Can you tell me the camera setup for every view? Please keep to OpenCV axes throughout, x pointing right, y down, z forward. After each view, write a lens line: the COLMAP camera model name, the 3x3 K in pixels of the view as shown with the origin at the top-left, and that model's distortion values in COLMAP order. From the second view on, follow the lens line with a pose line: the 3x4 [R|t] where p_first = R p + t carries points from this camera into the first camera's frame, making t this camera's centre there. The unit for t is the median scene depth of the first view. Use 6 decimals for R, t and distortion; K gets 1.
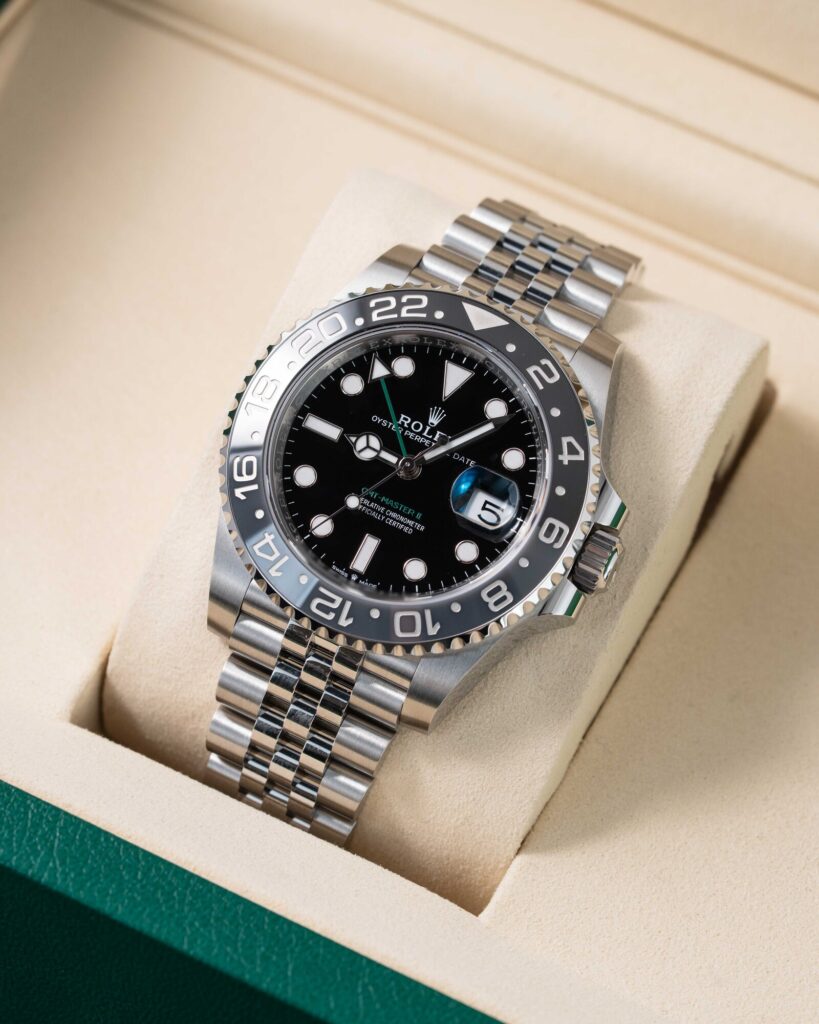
lens RADIAL K [[4850.2, 0, 408.8], [0, 4850.2, 510.9], [0, 0, 1]] dist [0.124672, 0.000000]
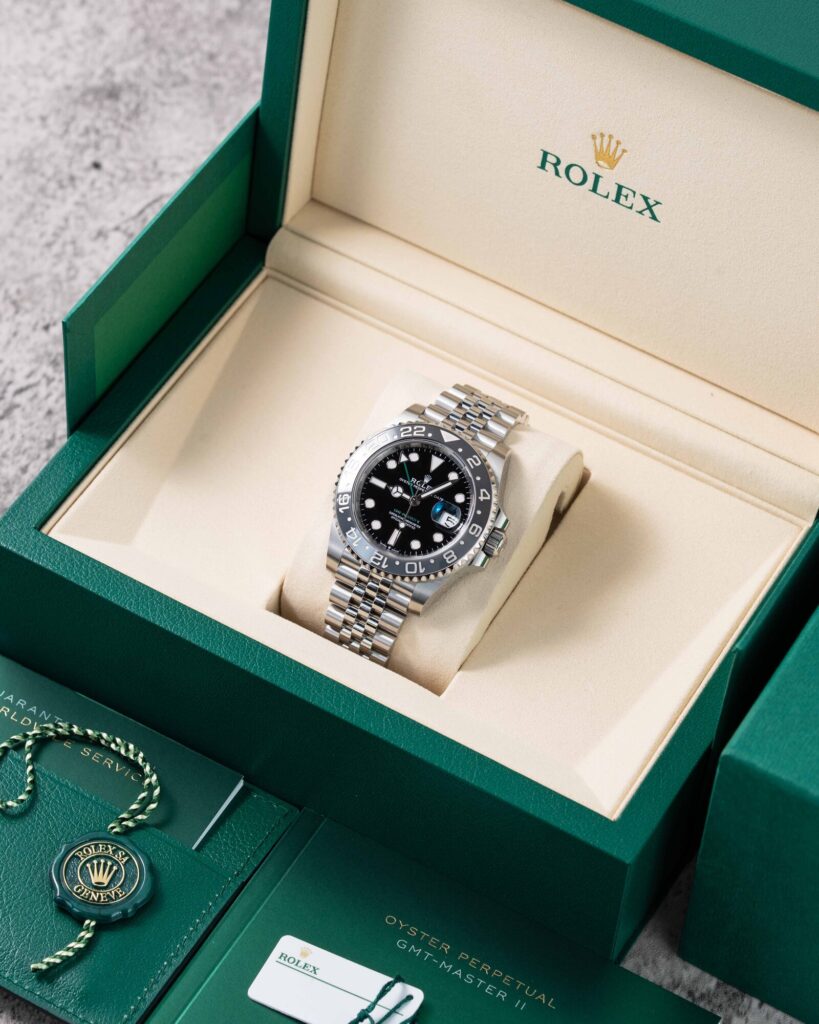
lens RADIAL K [[4850.2, 0, 407.7], [0, 4850.2, 513.3], [0, 0, 1]] dist [0.124672, 0.000000]
pose [[0.998351, 0.025542, -0.051406, 0.114710], [-0.026855, 0.999326, -0.025014, 0.054437], [0.050733, 0.026353, 0.998365, -1.293062]]
